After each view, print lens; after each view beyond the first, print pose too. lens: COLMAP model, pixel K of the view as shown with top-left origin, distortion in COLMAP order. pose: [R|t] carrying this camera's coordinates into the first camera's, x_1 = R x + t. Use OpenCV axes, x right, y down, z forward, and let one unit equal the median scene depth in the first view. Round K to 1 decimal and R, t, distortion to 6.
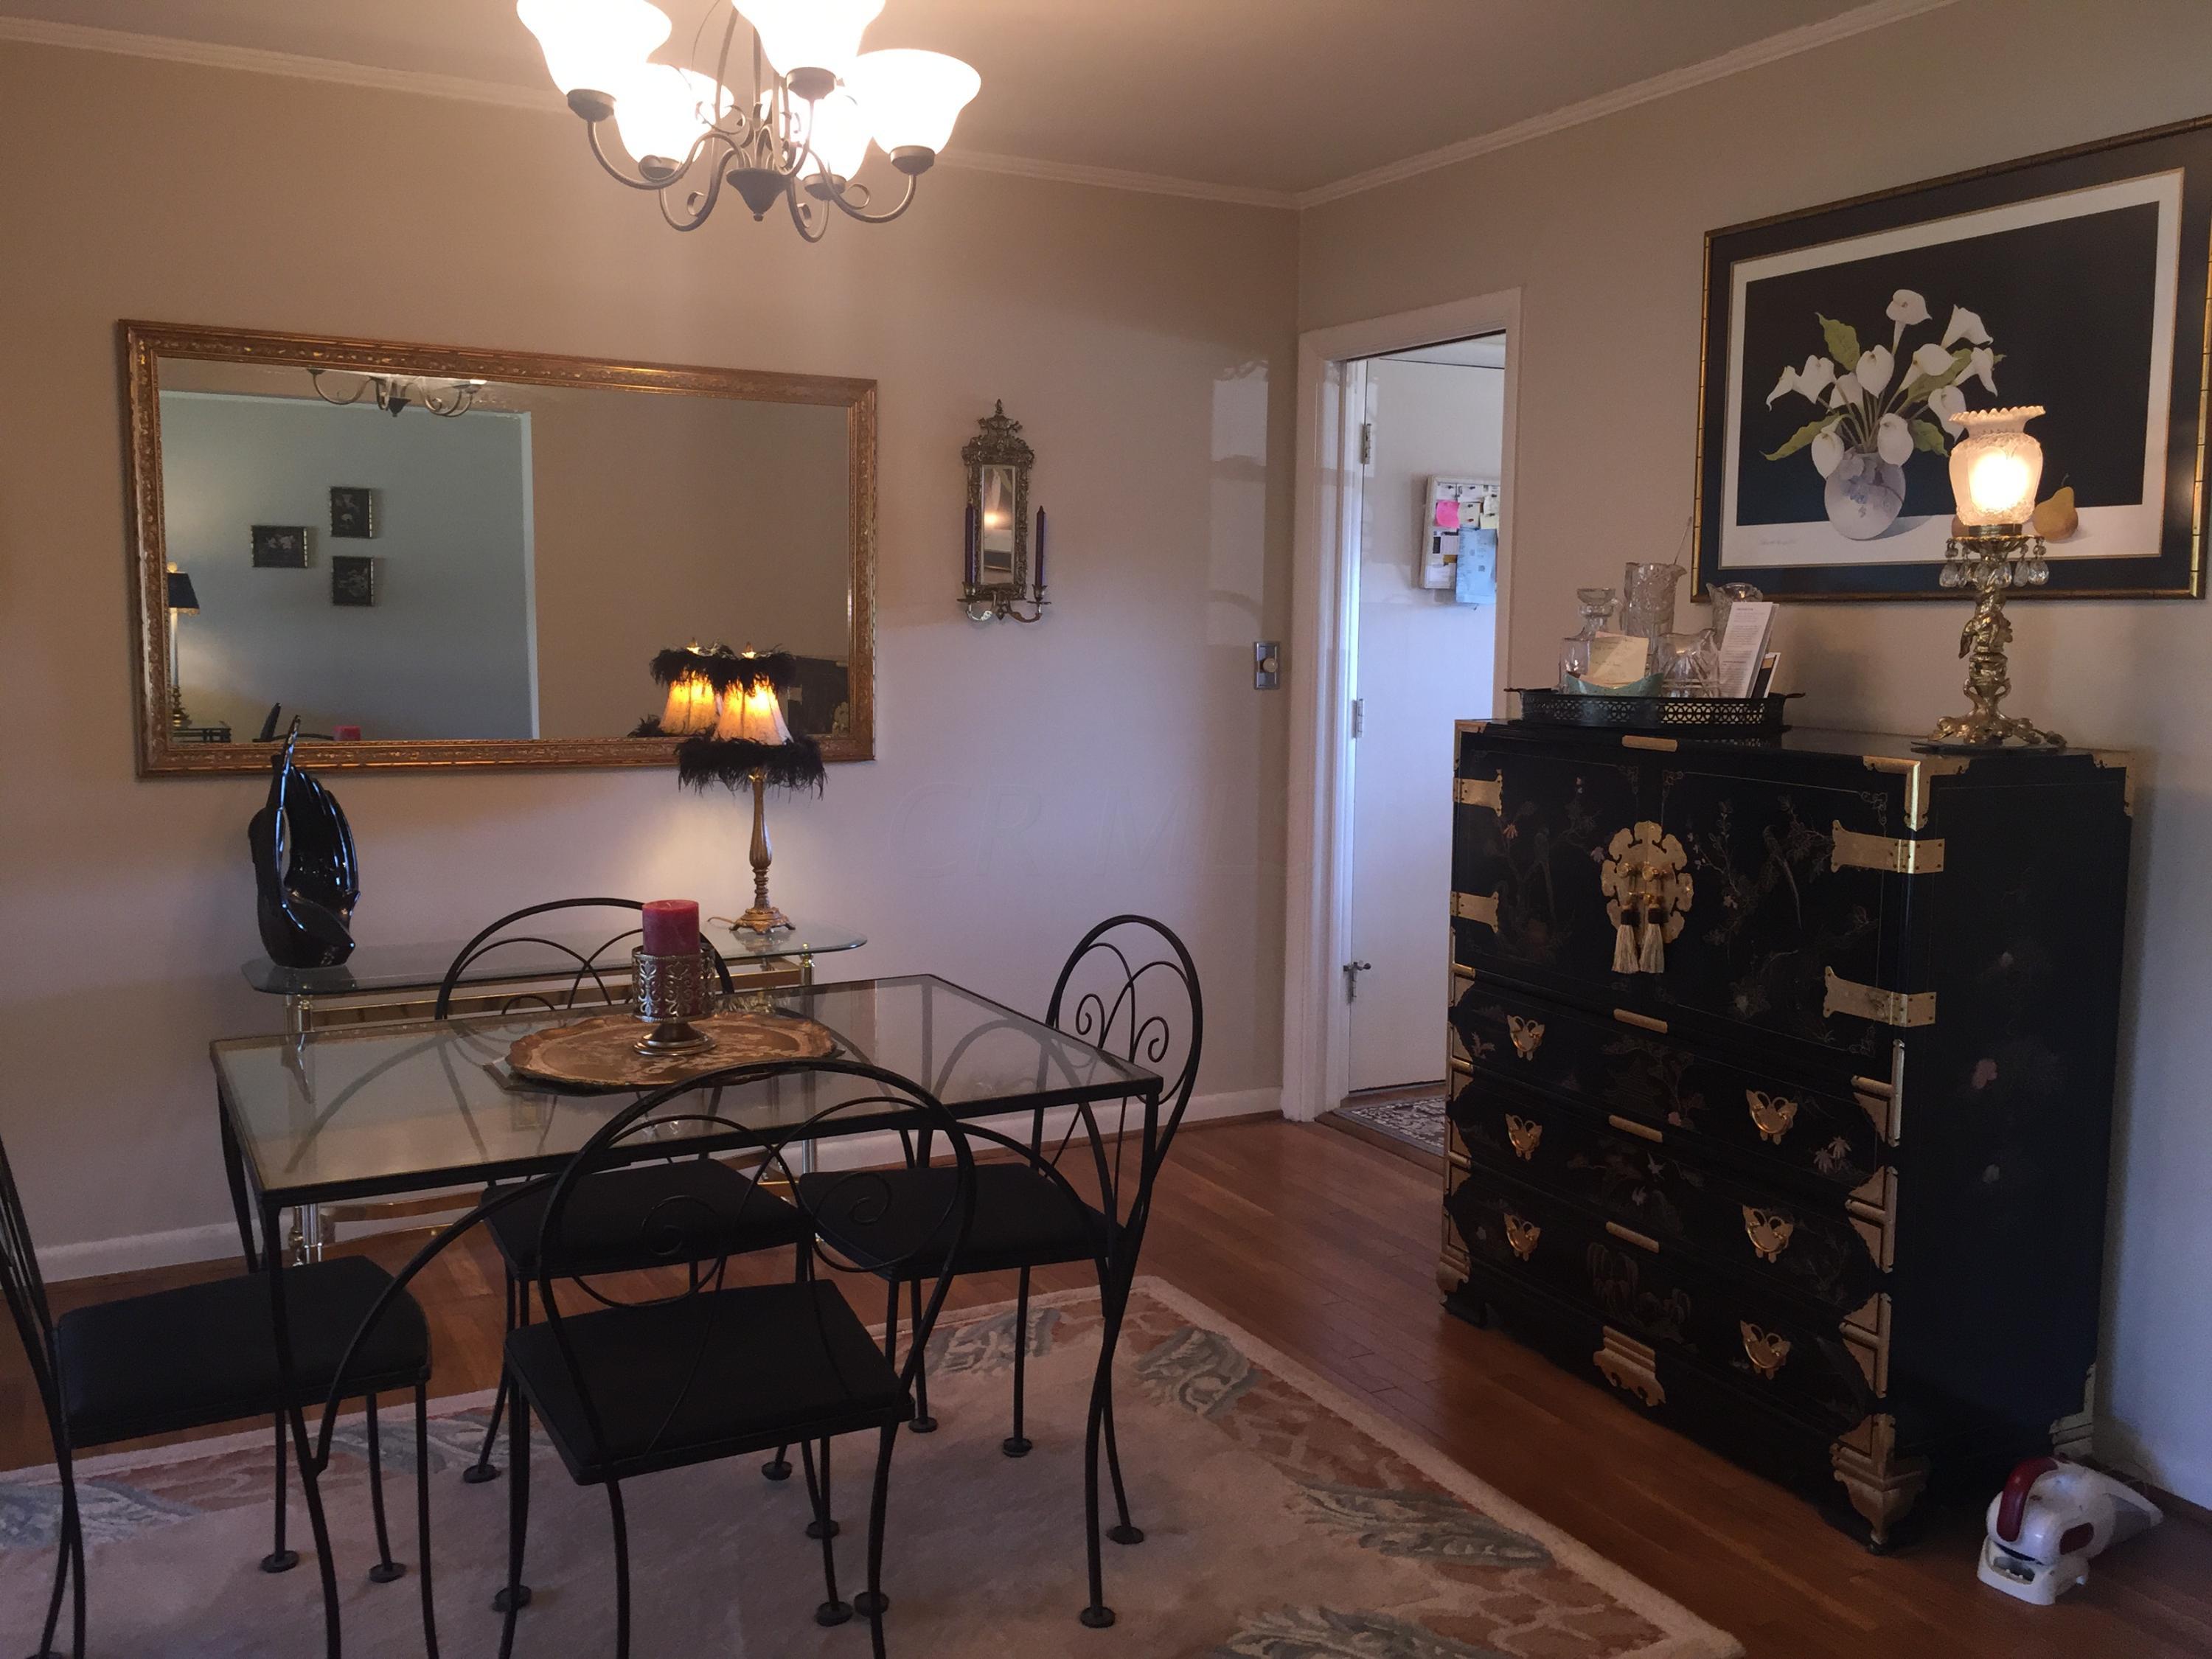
lens RADIAL K [[1882.5, 0, 1093.1], [0, 1882.5, 813.8], [0, 0, 1]] dist [0.091319, -0.120902]
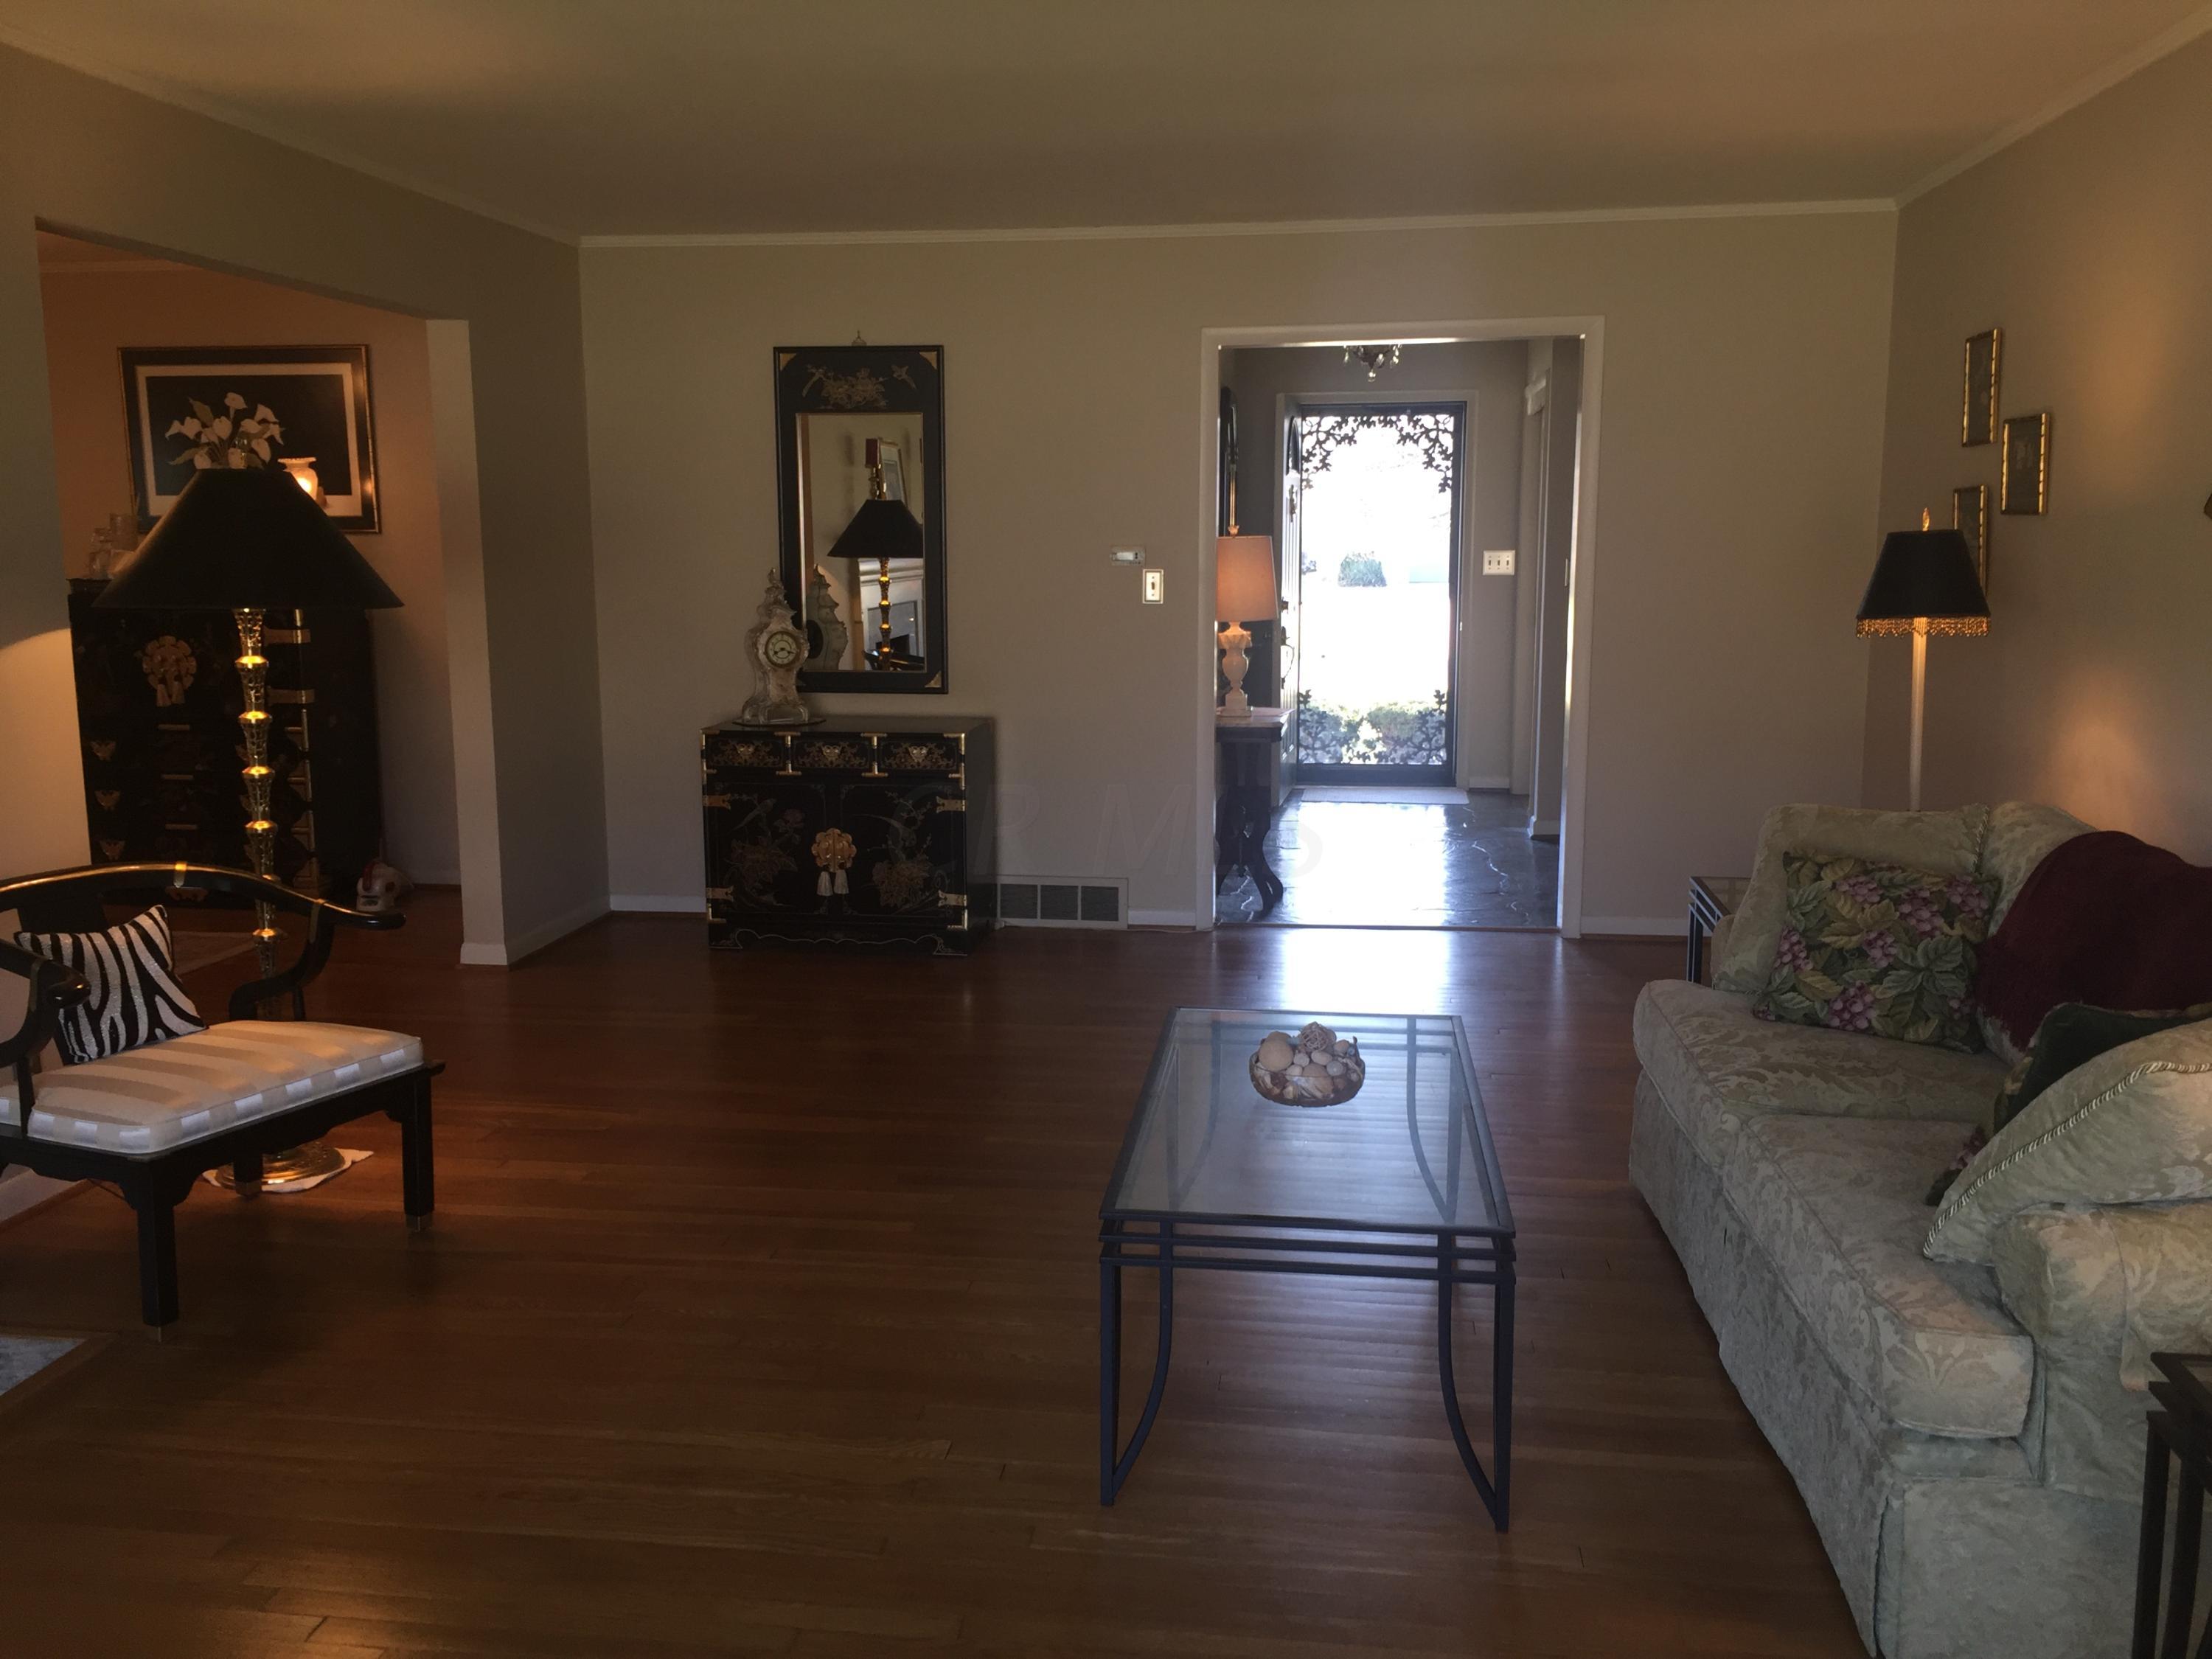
lens RADIAL K [[1895.9, 0, 1097.3], [0, 1895.9, 809.6], [0, 0, 1]] dist [0.083470, -0.102432]
pose [[0.580951, -0.132780, 0.803035, -0.865684], [0.092960, 0.990972, 0.096604, 0.085308], [-0.808612, 0.018528, 0.588050, -1.138739]]
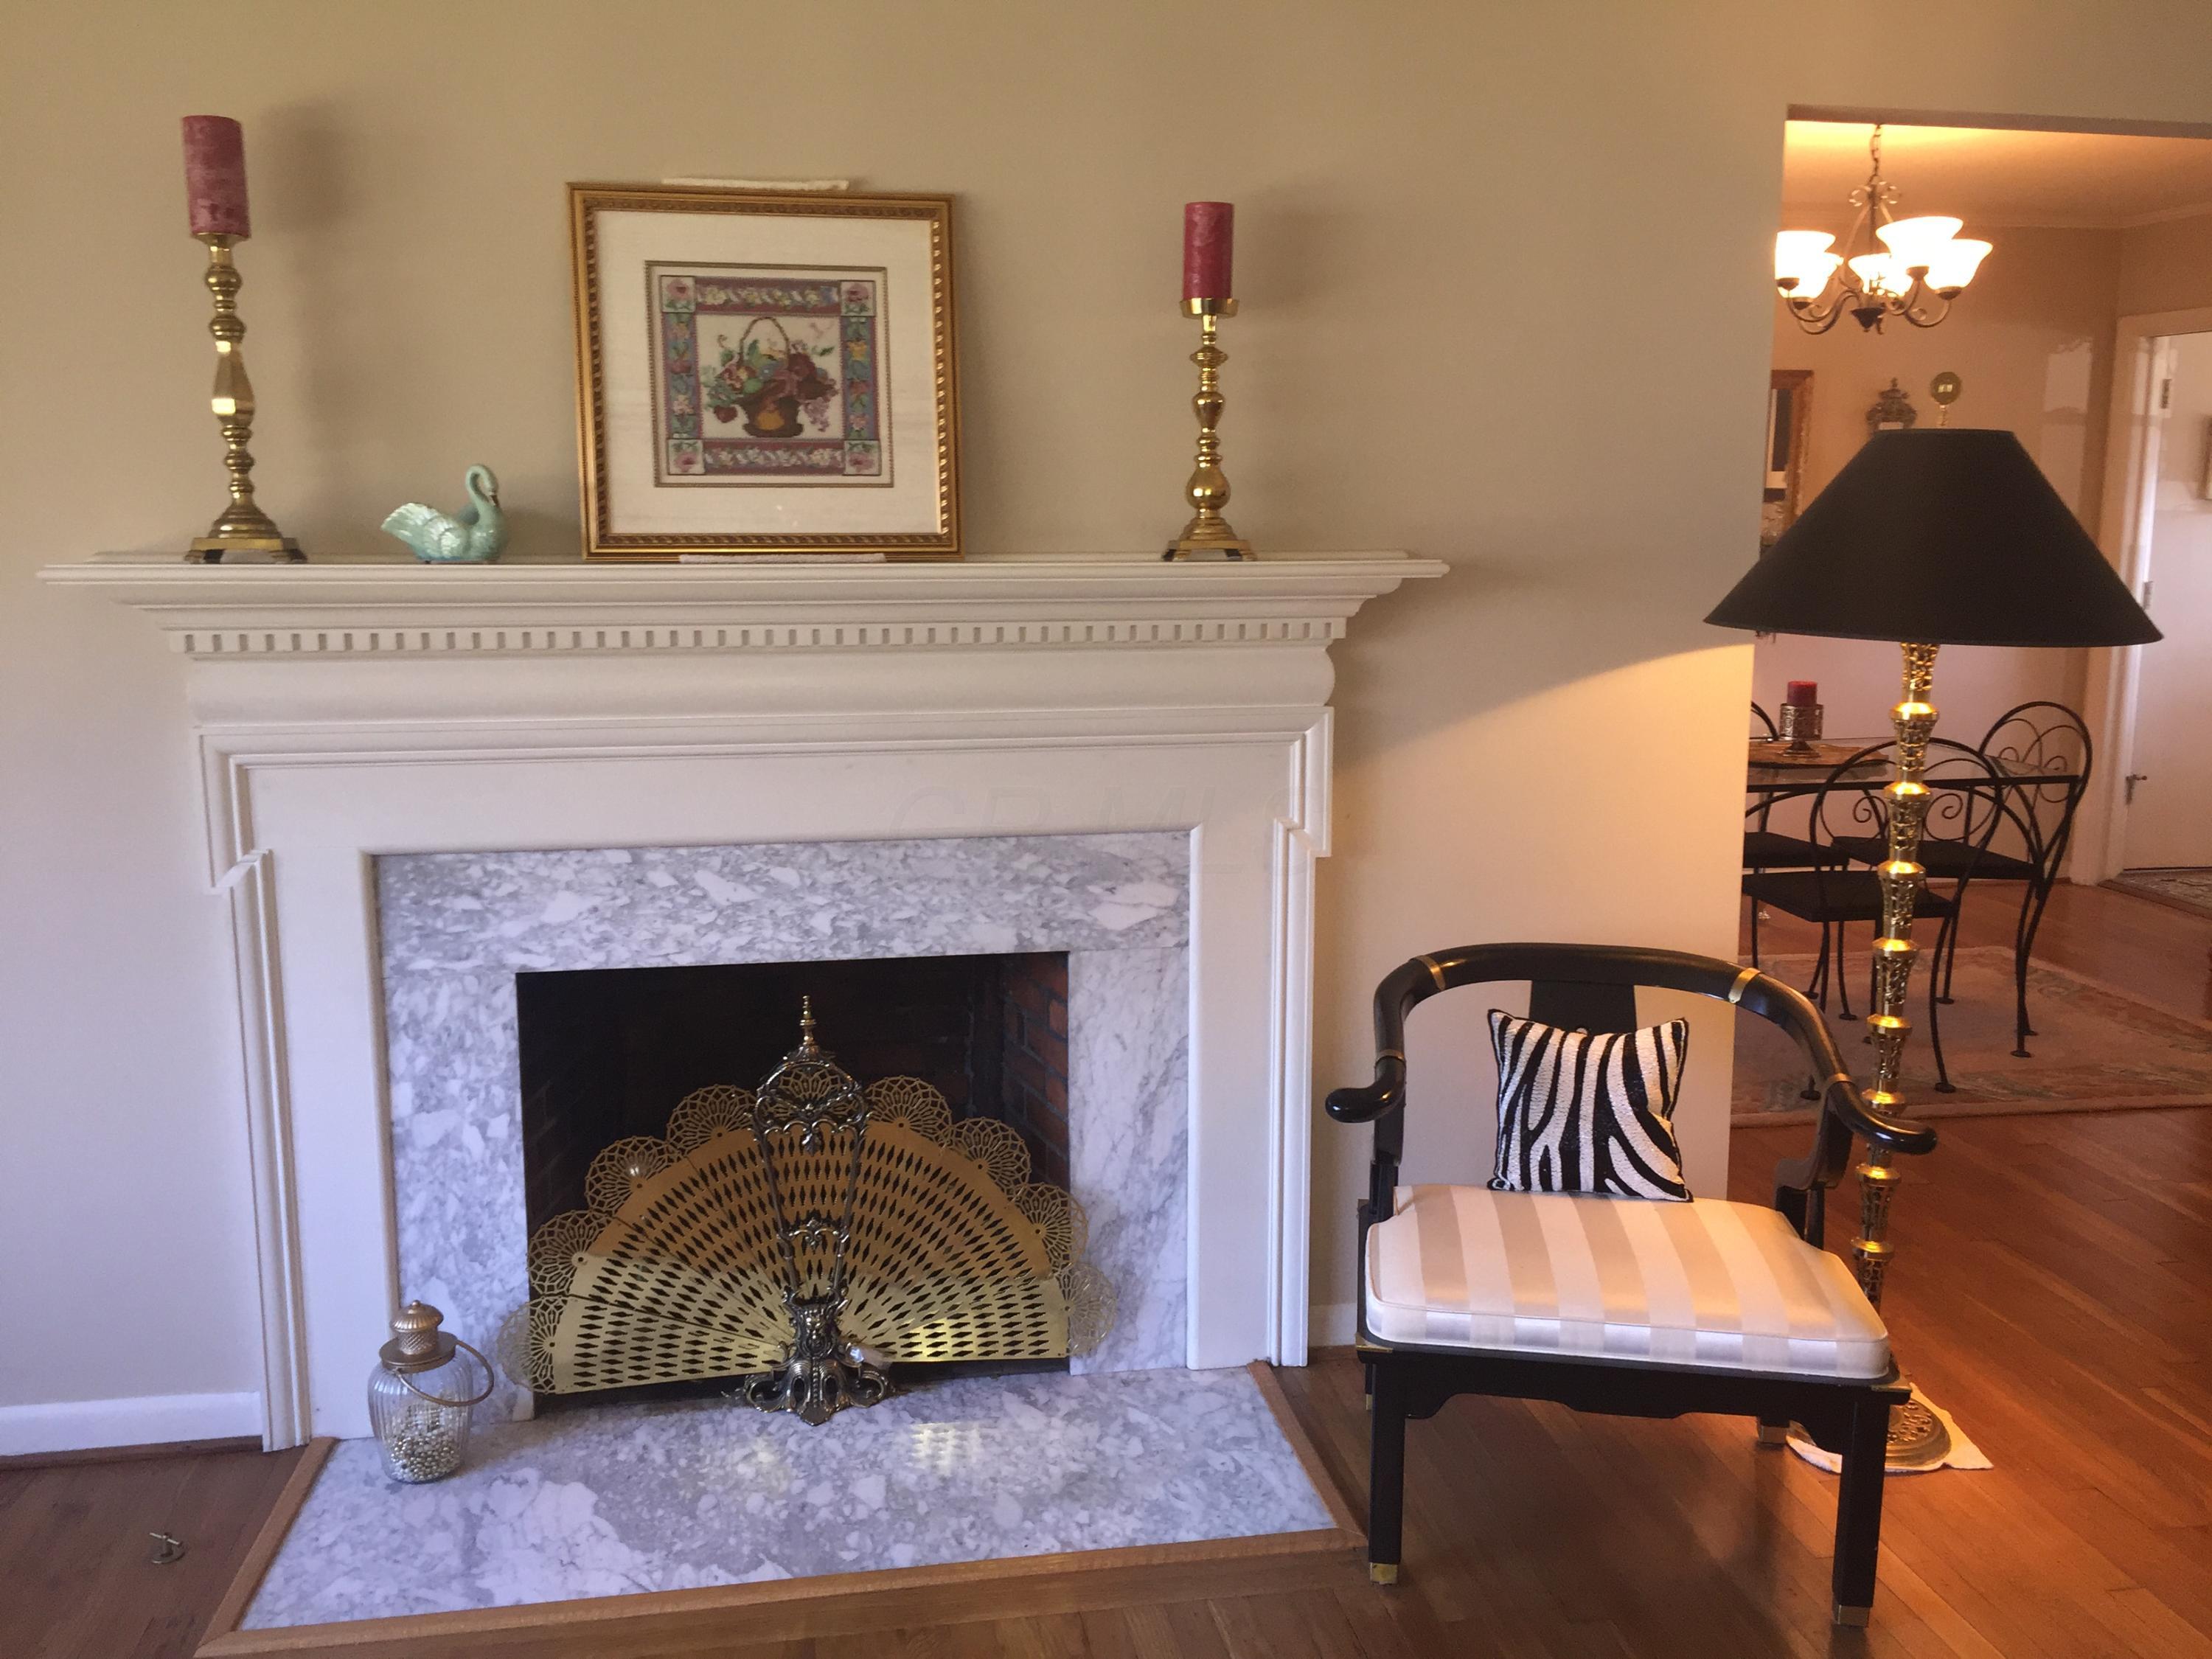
lens RADIAL K [[1882.5, 0, 1093.1], [0, 1882.5, 813.8], [0, 0, 1]] dist [0.091319, -0.120902]
pose [[0.950417, 0.040264, -0.308361, -0.237564], [-0.022408, 0.997872, 0.061231, 0.061345], [0.310171, -0.051286, 0.949297, -0.878934]]
